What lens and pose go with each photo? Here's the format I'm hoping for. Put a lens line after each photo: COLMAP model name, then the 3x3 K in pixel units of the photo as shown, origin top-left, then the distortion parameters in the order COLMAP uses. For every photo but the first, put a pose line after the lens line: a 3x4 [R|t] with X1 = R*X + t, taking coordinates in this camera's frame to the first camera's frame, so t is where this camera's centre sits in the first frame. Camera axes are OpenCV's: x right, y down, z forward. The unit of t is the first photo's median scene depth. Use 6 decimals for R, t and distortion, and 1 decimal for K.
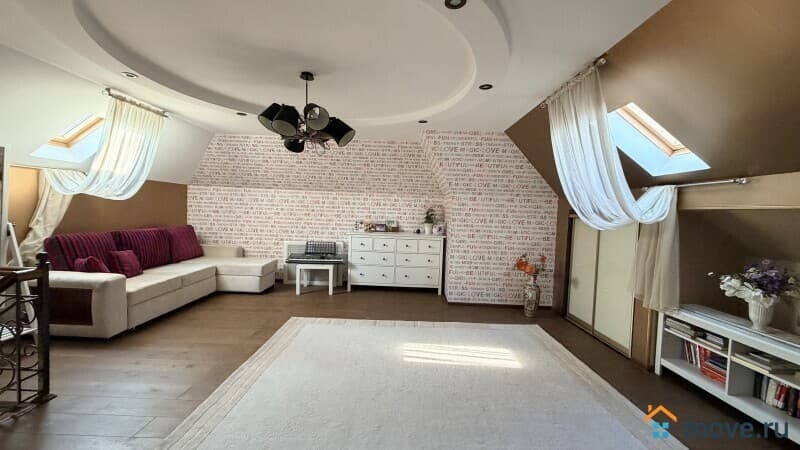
lens RADIAL K [[317.6, 0, 400.0], [0, 317.6, 225.0], [0, 0, 1]] dist [-0.000556, -0.000233]
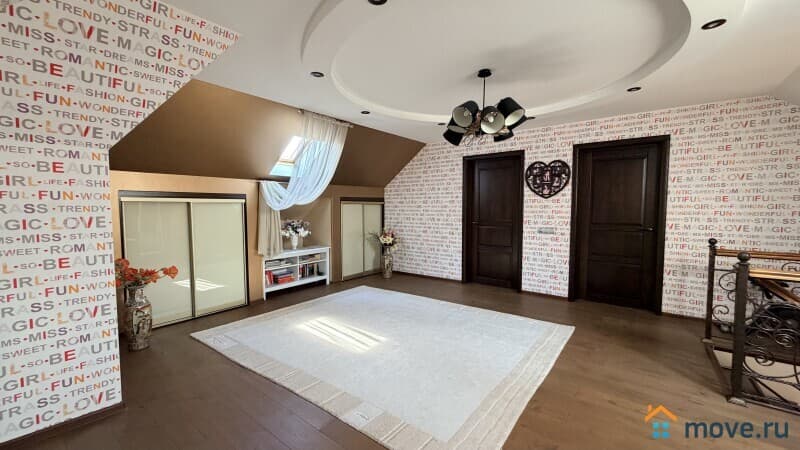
lens RADIAL K [[317.6, 0, 400.0], [0, 317.6, 225.0], [0, 0, 1]] dist [-0.000556, -0.000233]
pose [[-0.789885, -0.070570, 0.609180, -0.631370], [-0.000046, 0.993364, 0.115016, -0.077245], [-0.613254, 0.090821, -0.784647, 1.739687]]
